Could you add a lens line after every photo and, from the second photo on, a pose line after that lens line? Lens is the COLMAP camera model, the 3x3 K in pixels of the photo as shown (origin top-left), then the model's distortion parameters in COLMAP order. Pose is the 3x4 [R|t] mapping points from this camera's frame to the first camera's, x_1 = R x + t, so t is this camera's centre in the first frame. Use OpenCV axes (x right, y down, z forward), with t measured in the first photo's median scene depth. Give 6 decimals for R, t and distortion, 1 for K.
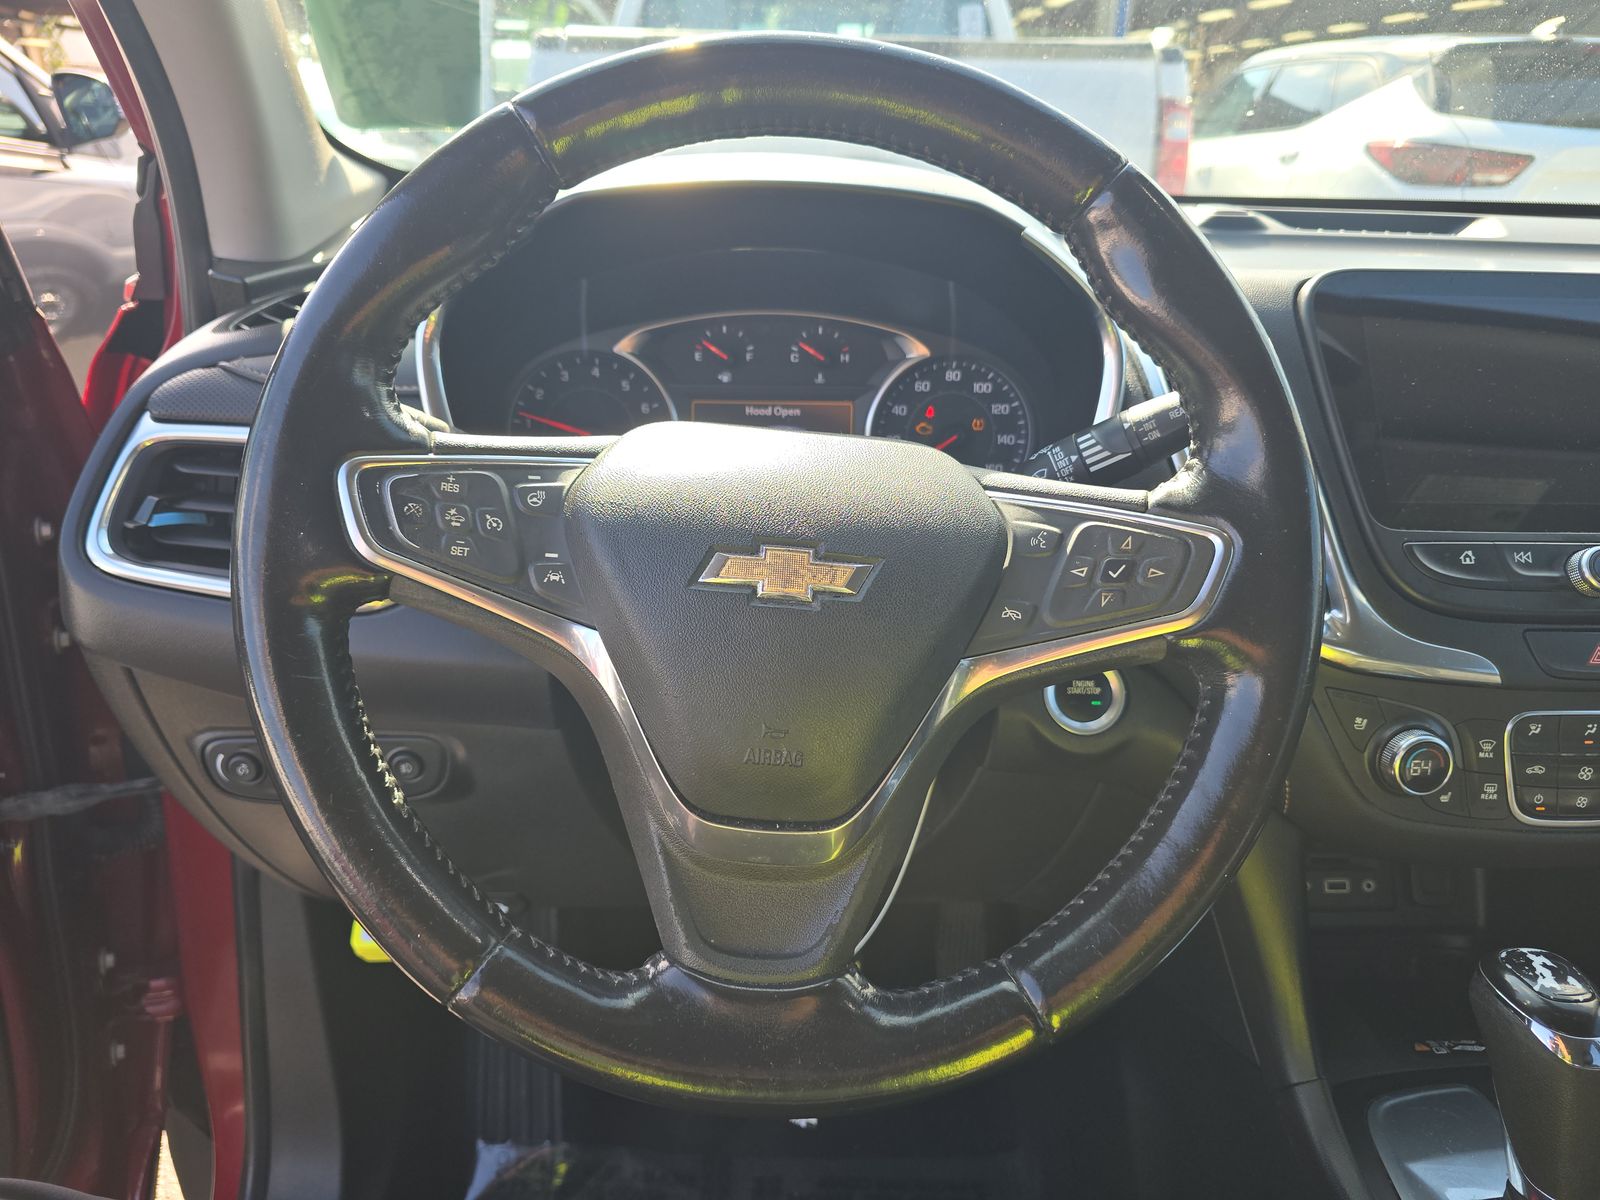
lens RADIAL K [[1079.9, 0, 792.8], [0, 1079.9, 607.9], [0, 0, 1]] dist [0.031721, -0.026543]
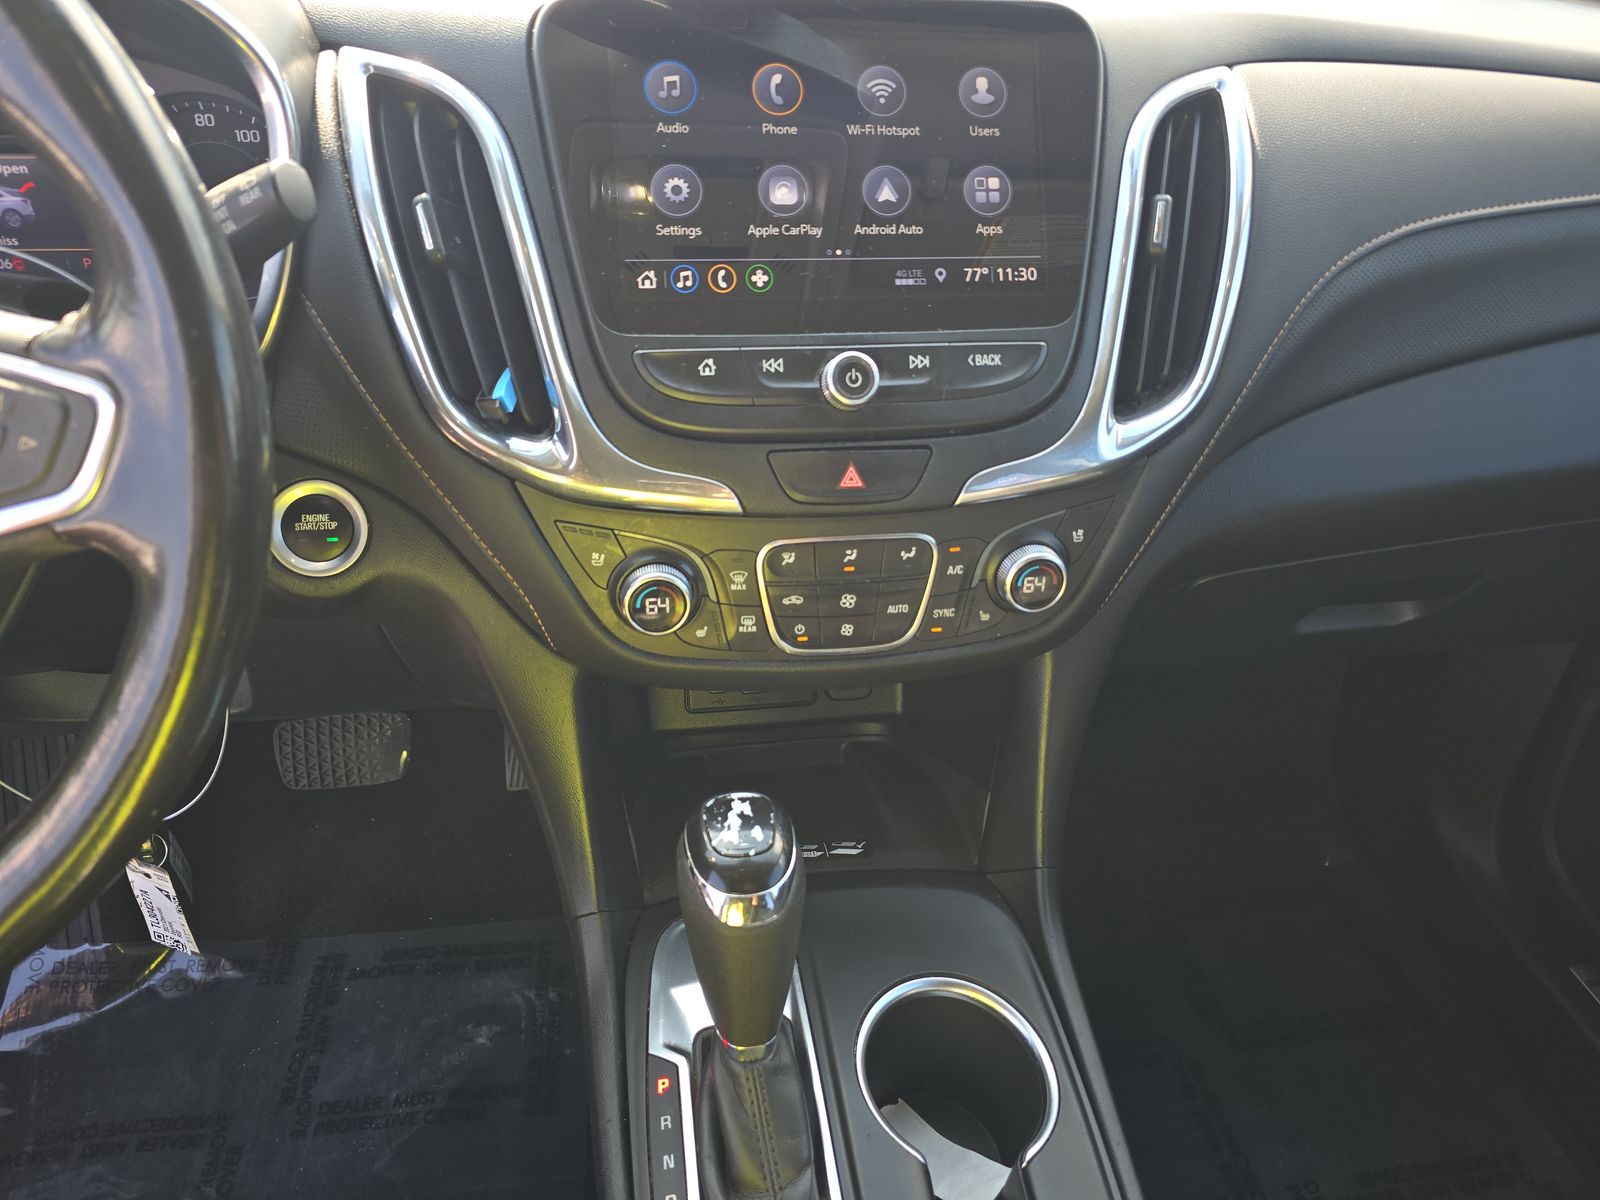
lens RADIAL K [[1079.9, 0, 799.2], [0, 1079.9, 594.1], [0, 0, 1]] dist [0.031721, -0.026543]
pose [[0.993848, -0.043668, 0.101784, 0.495666], [0.017346, 0.969022, 0.246364, -0.068314], [-0.109389, -0.243082, 0.963818, 0.098410]]
